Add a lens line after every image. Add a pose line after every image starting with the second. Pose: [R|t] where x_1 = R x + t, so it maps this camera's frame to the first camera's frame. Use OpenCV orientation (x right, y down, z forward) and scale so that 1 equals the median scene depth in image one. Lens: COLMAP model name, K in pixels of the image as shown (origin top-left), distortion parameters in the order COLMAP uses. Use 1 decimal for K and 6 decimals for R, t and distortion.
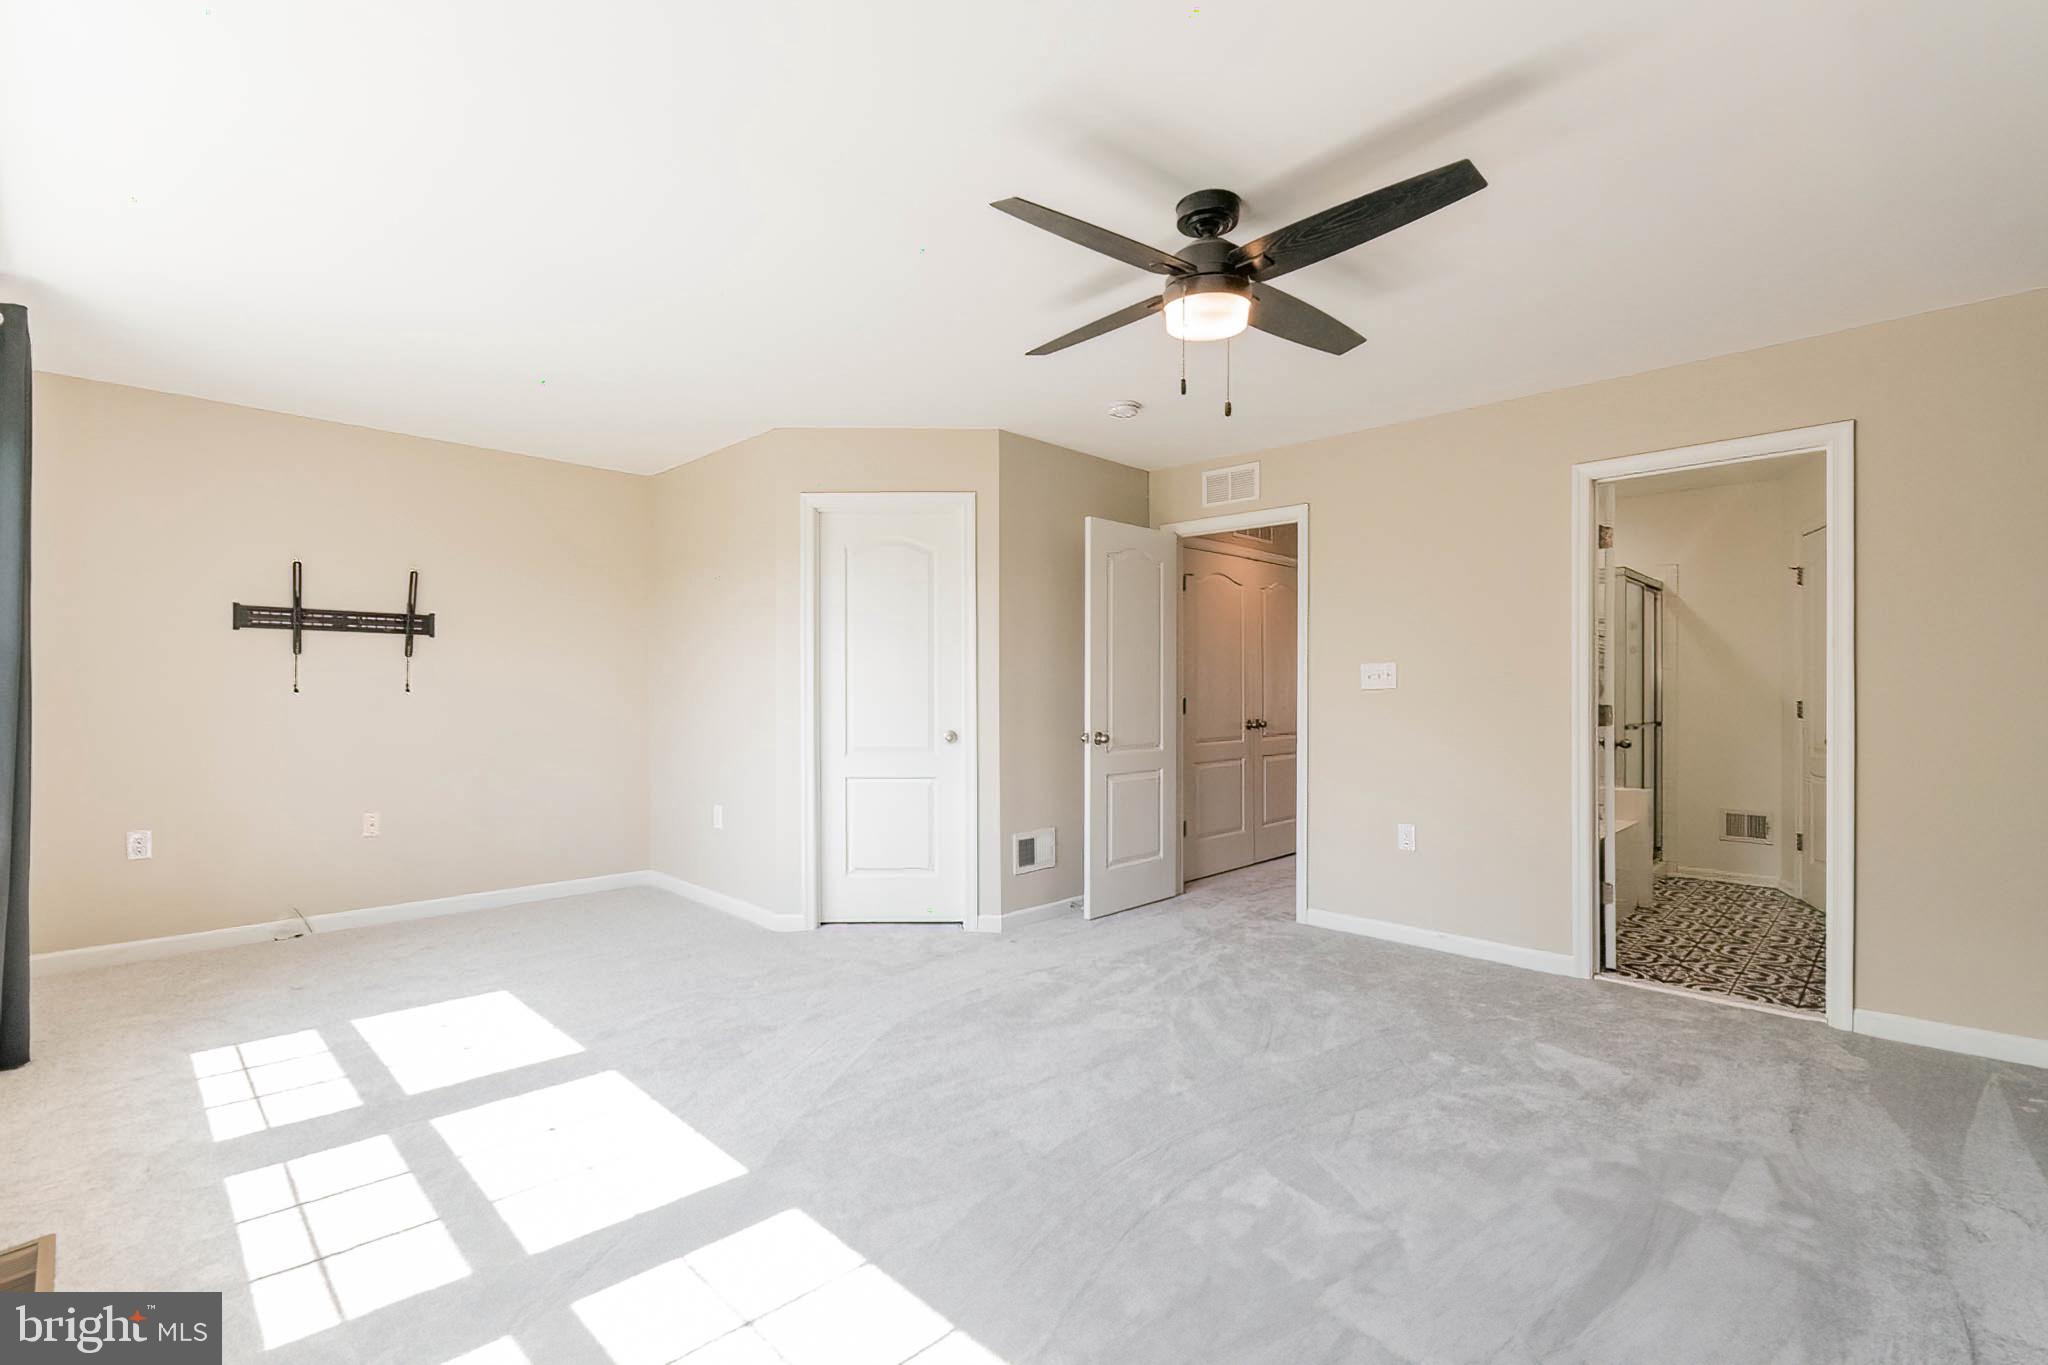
lens RADIAL K [[912.5, 0, 969.6], [0, 912.5, 701.4], [0, 0, 1]] dist [0.002603, -0.001554]
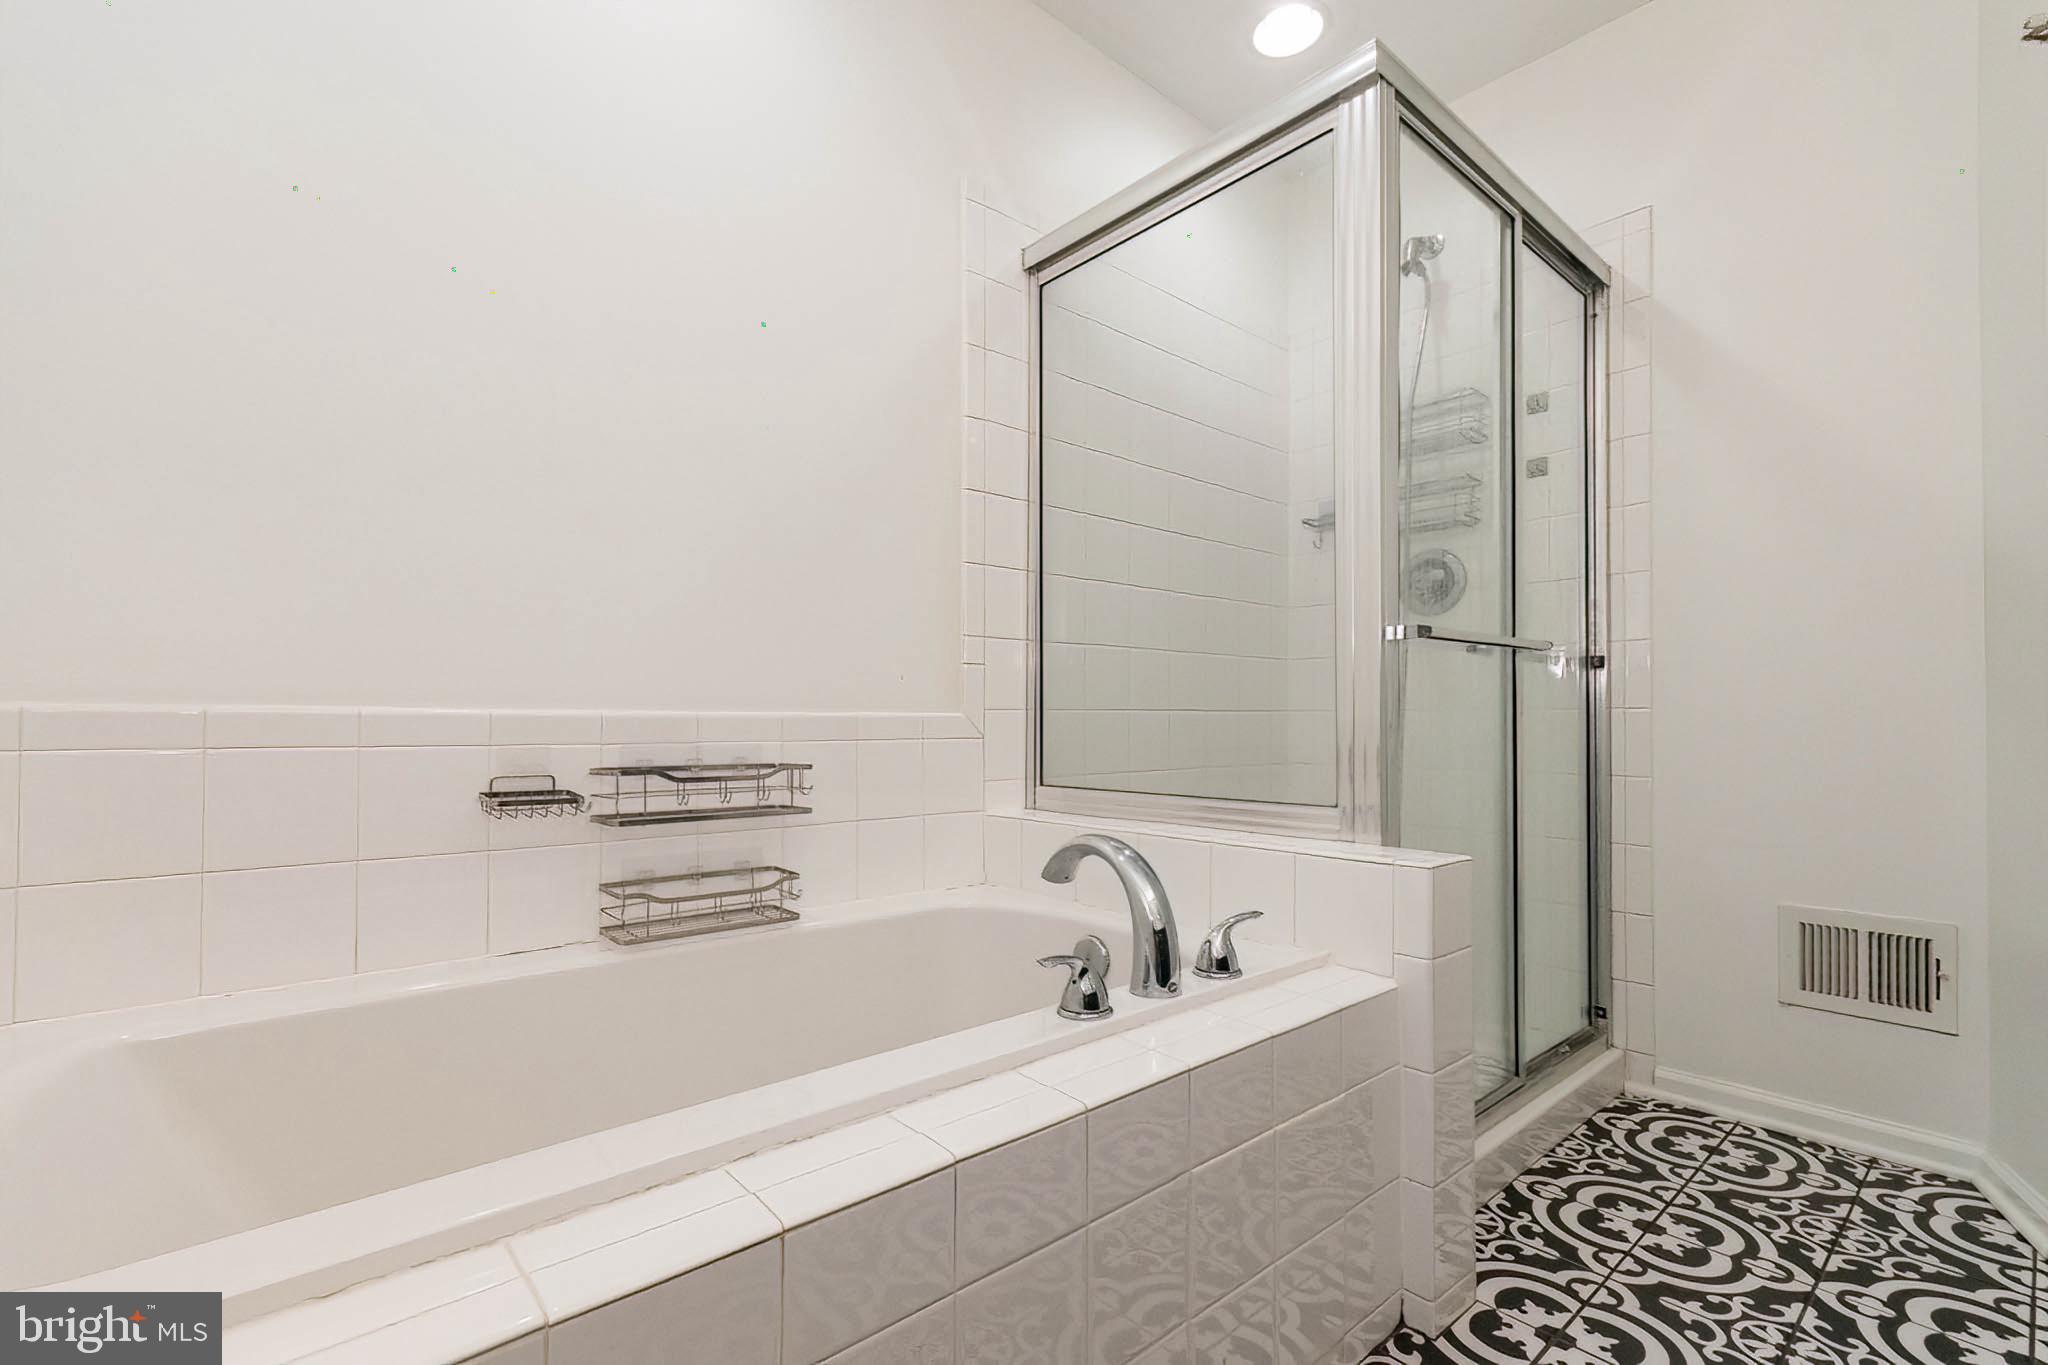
lens RADIAL K [[912.5, 0, 968.4], [0, 912.5, 710.9], [0, 0, 1]] dist [0.002603, -0.001554]
pose [[0.996424, 0.020697, -0.081919, 0.551384], [-0.023398, 0.999209, -0.032149, 0.062768], [0.081189, 0.033951, 0.996120, 0.640788]]
